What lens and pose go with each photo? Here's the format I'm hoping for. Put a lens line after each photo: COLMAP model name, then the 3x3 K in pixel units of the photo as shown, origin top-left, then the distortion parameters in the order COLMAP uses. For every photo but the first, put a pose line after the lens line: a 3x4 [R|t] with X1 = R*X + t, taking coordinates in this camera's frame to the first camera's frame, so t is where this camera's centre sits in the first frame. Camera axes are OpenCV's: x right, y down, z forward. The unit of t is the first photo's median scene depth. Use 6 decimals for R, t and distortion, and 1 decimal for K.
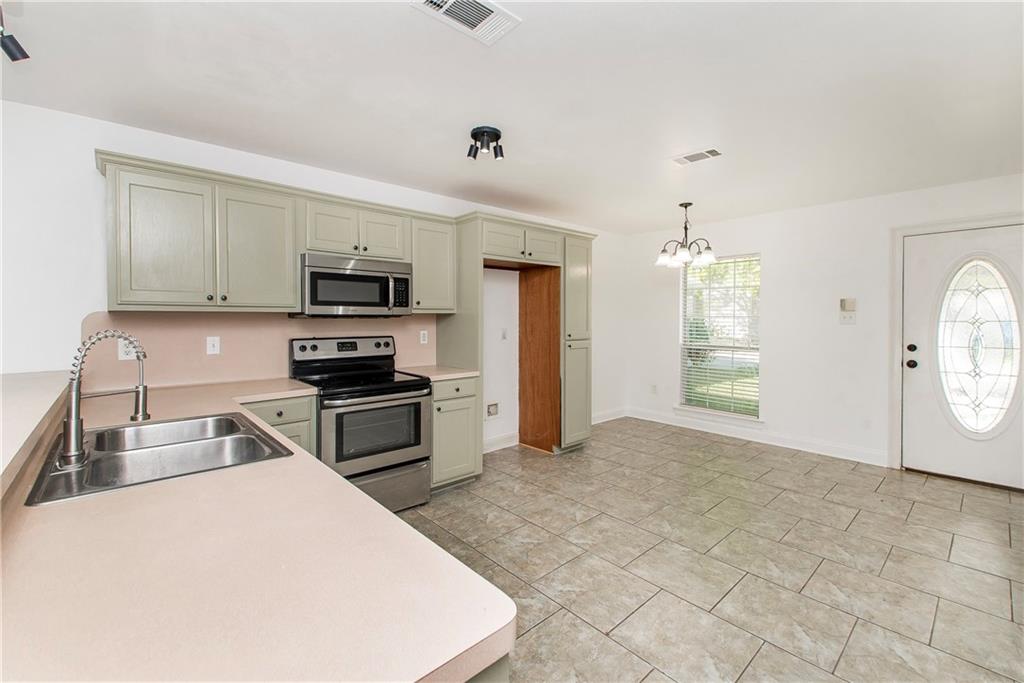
lens RADIAL K [[444.4, 0, 517.8], [0, 444.4, 331.8], [0, 0, 1]] dist [0.022145, -0.010674]
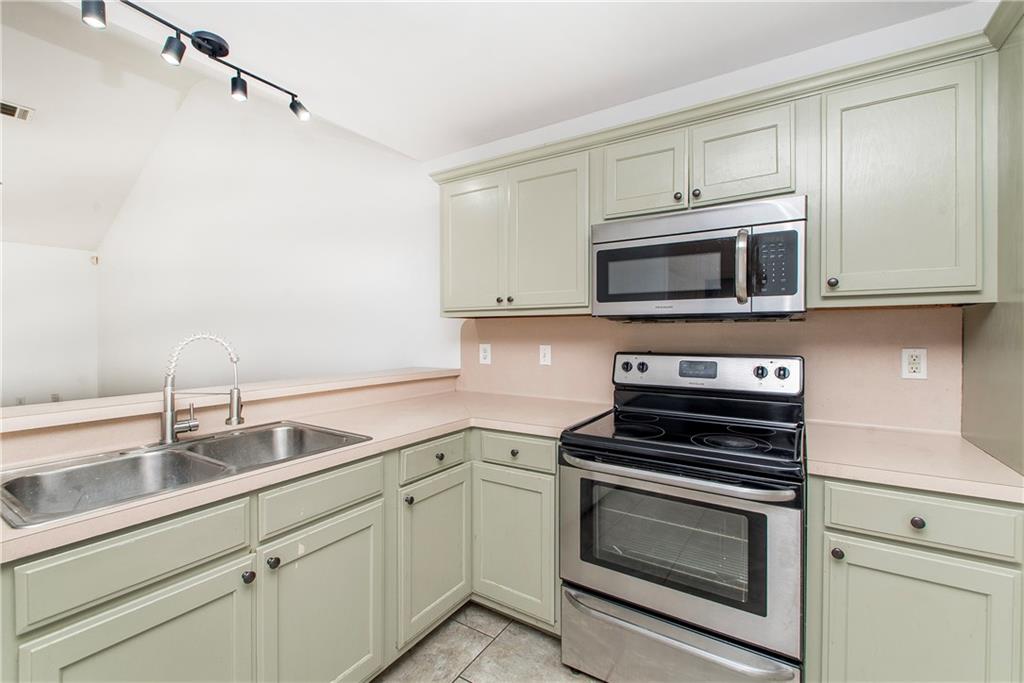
lens RADIAL K [[444.4, 0, 532.5], [0, 444.4, 339.5], [0, 0, 1]] dist [0.022145, -0.010674]
pose [[0.277110, 0.014144, -0.960734, 0.124995], [-0.028811, 0.999564, 0.006406, -0.004468], [0.960406, 0.025905, 0.277397, 0.648978]]
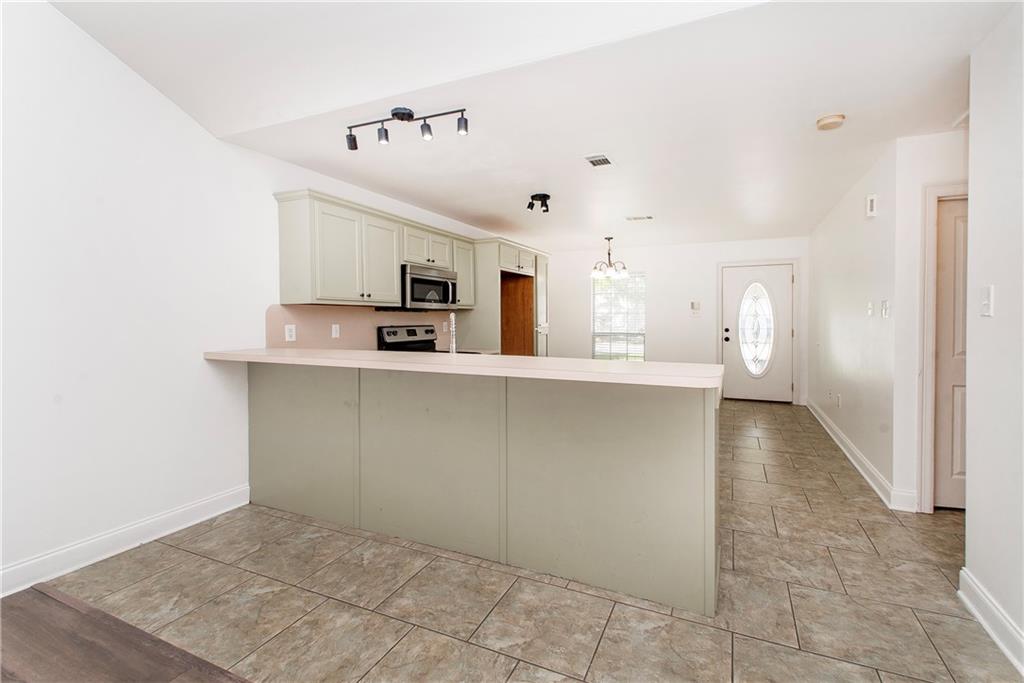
lens RADIAL K [[438.4, 0, 527.9], [0, 438.4, 319.9], [0, 0, 1]] dist [0.005476, 0.000362]
pose [[0.929000, -0.003662, 0.370062, -0.566277], [0.014132, 0.999573, -0.025585, 0.034378], [-0.369810, 0.028999, 0.928655, -0.359837]]
